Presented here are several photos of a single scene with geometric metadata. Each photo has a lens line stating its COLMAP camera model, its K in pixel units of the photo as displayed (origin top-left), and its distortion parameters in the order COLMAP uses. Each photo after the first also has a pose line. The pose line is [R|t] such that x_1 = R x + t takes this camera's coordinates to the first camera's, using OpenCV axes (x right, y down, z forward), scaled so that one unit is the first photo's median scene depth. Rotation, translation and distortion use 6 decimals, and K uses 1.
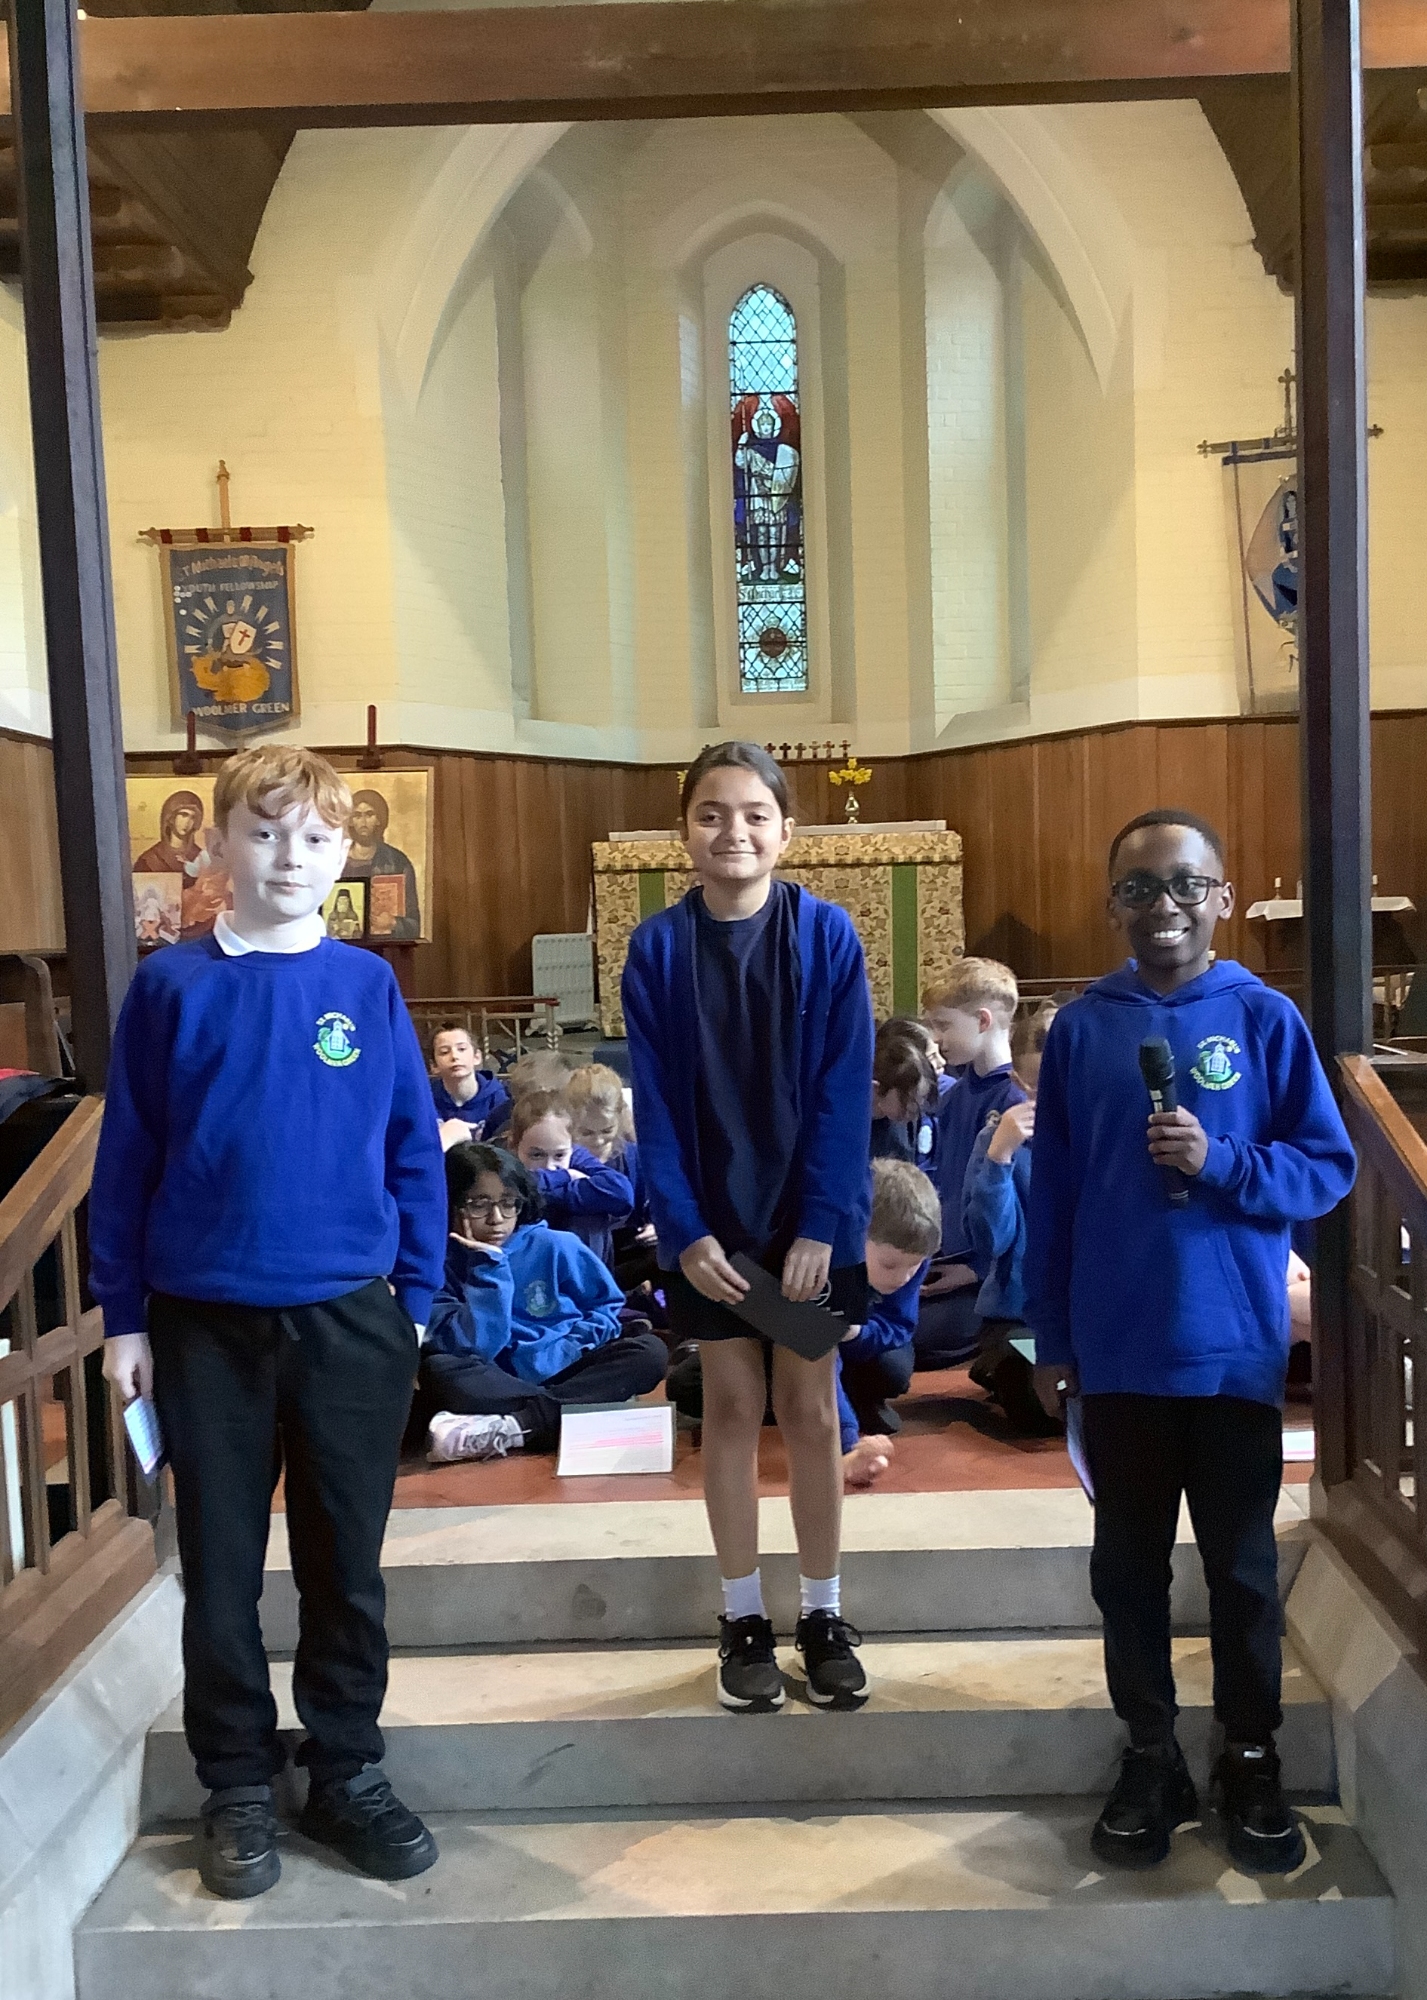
lens RADIAL K [[2209.2, 0, 797.3], [0, 2209.2, 1079.6], [0, 0, 1]] dist [0.175223, -0.369155]
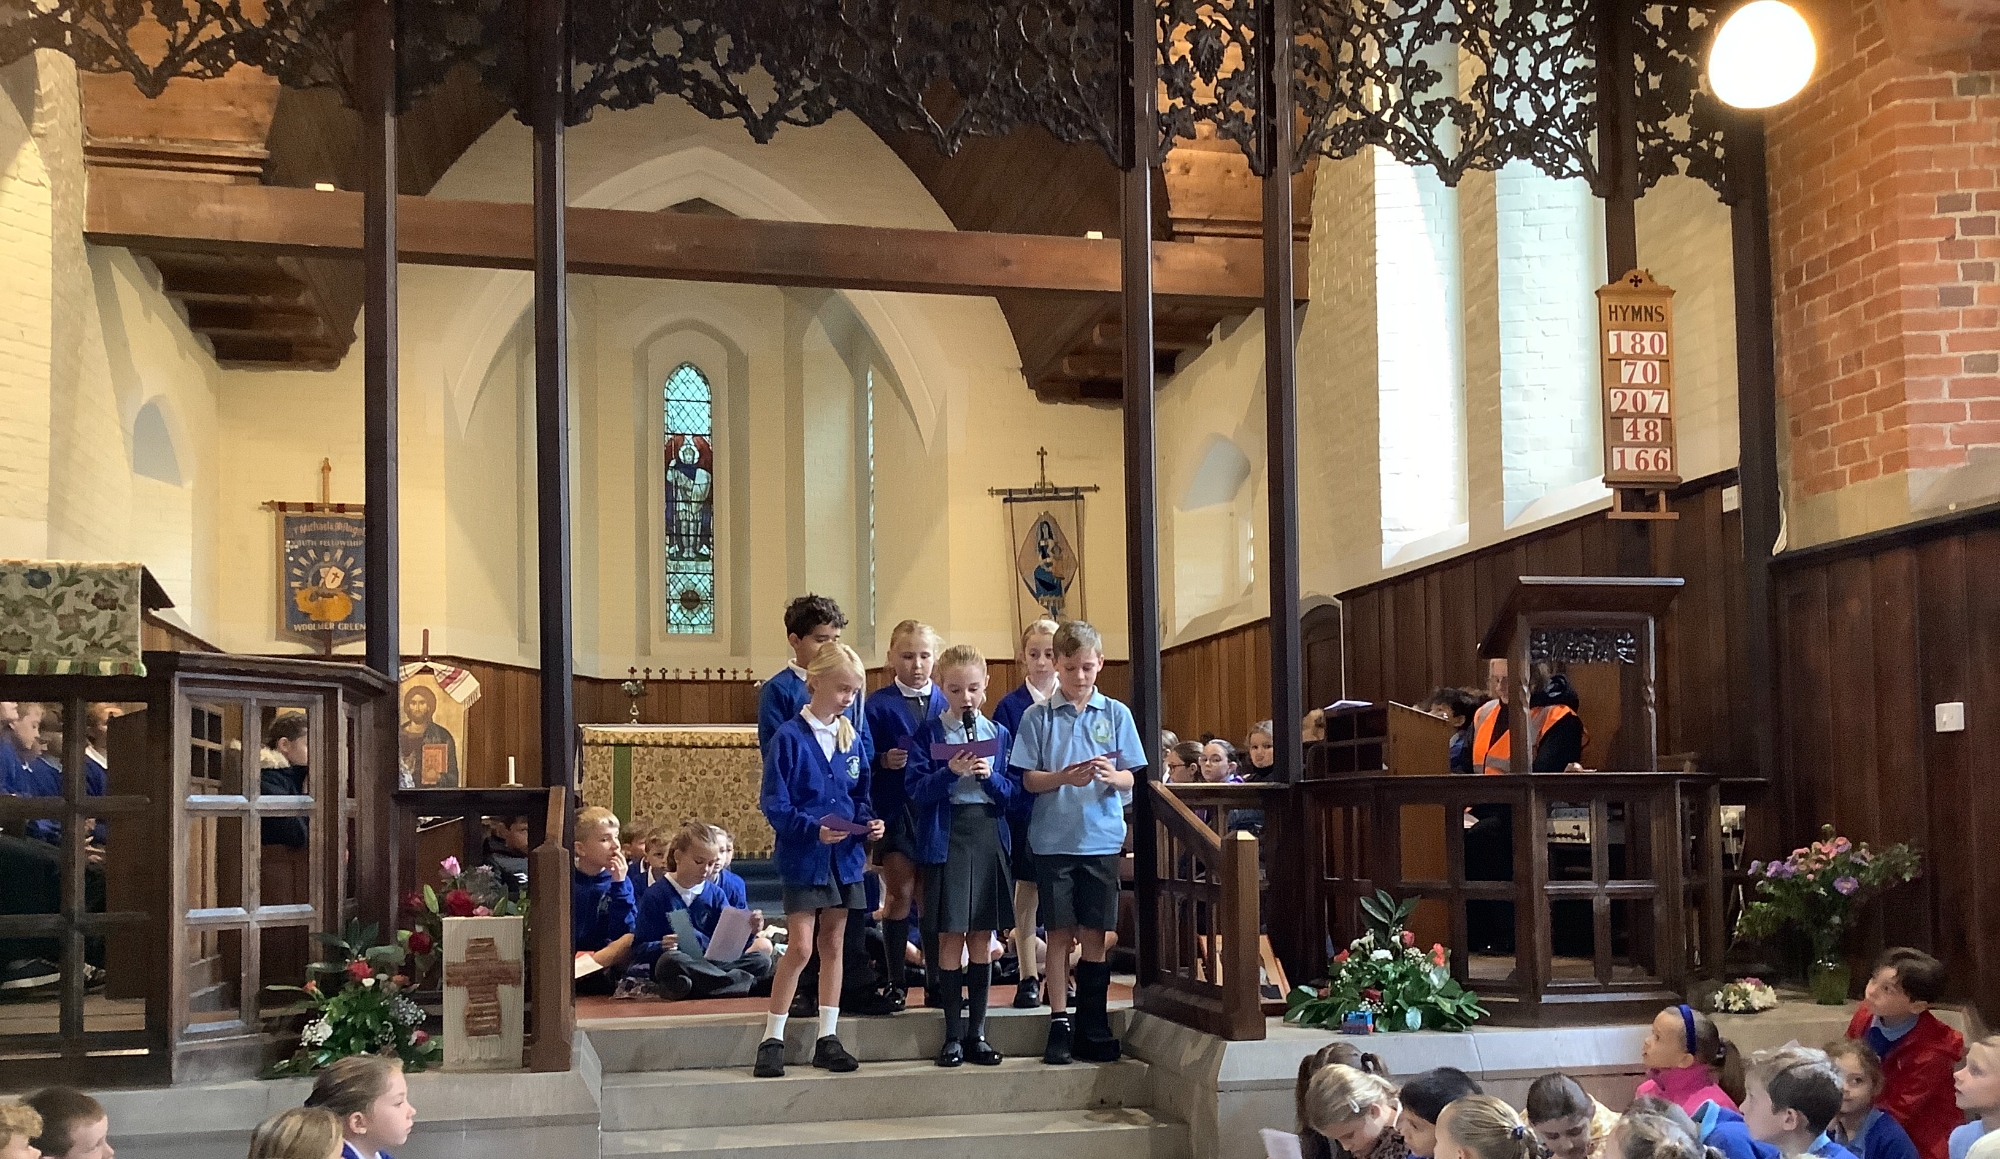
lens RADIAL K [[1795.6, 0, 987.7], [0, 1795.6, 751.6], [0, 0, 1]] dist [0.163062, -0.301307]
pose [[0.976224, 0.027247, 0.215047, -0.088123], [-0.000884, 0.992561, -0.121745, 0.053494], [-0.216764, 0.118660, 0.968986, -0.203595]]
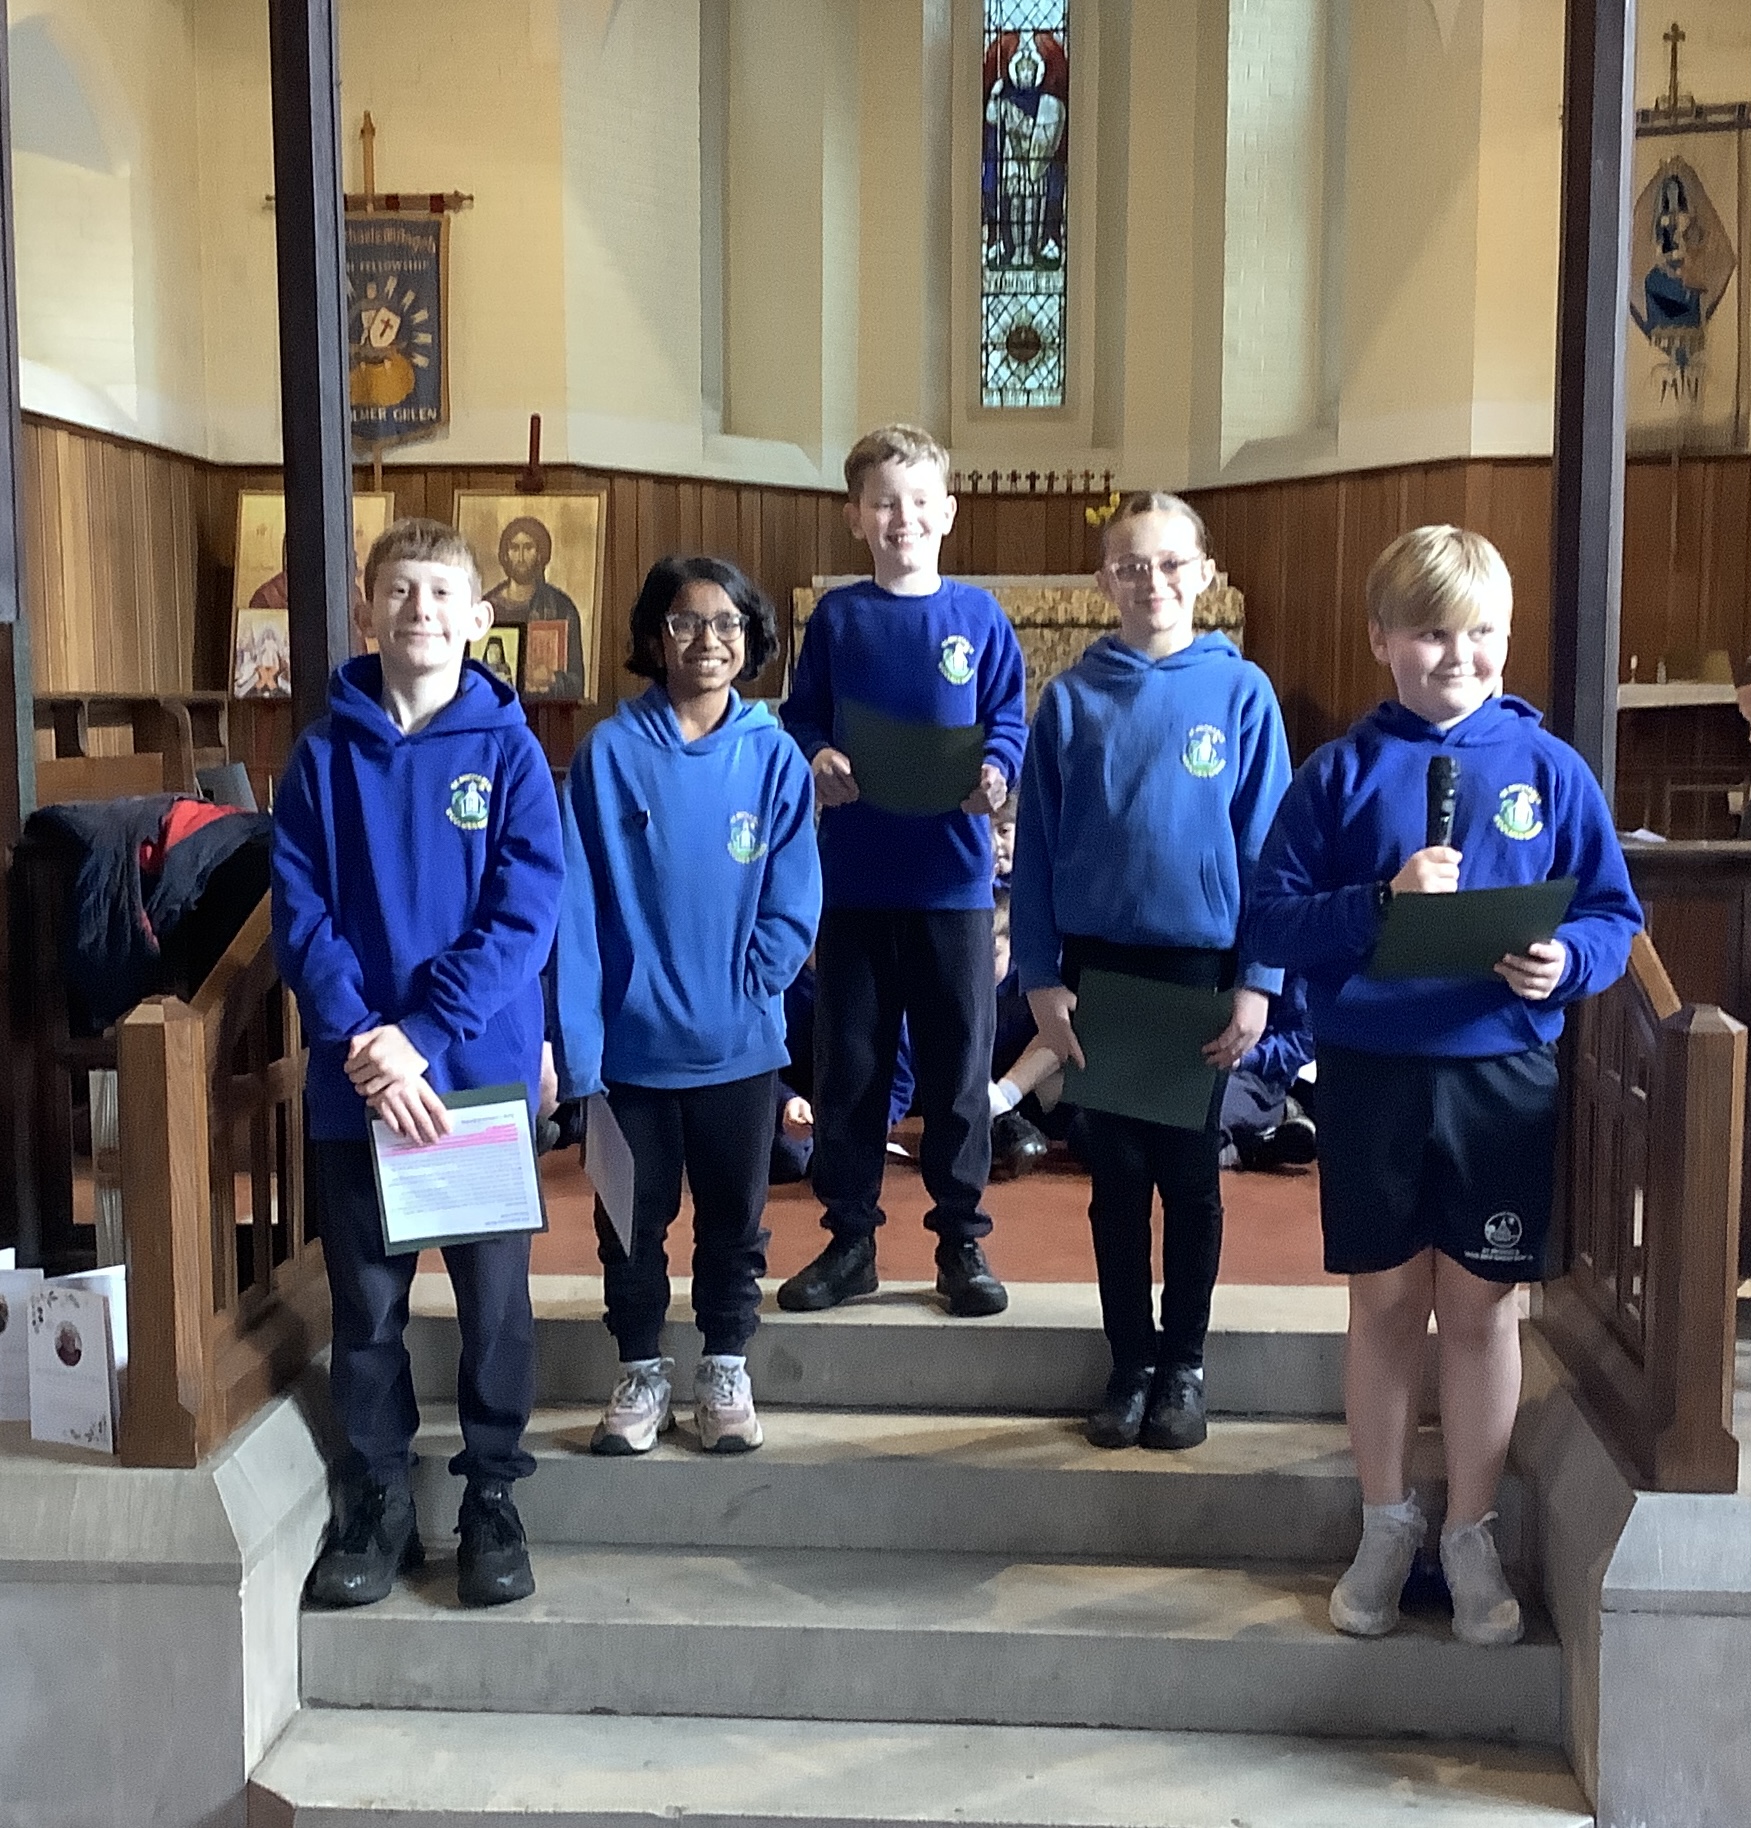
lens RADIAL K [[2917.9, 0, 868.4], [0, 2917.9, 1023.8], [0, 0, 1]] dist [0.161728, -0.374036]
pose [[0.997643, 0.039257, -0.056286, 0.003300], [-0.036955, 0.998460, 0.041372, 0.008520], [0.057824, -0.039195, 0.997557, -0.091345]]
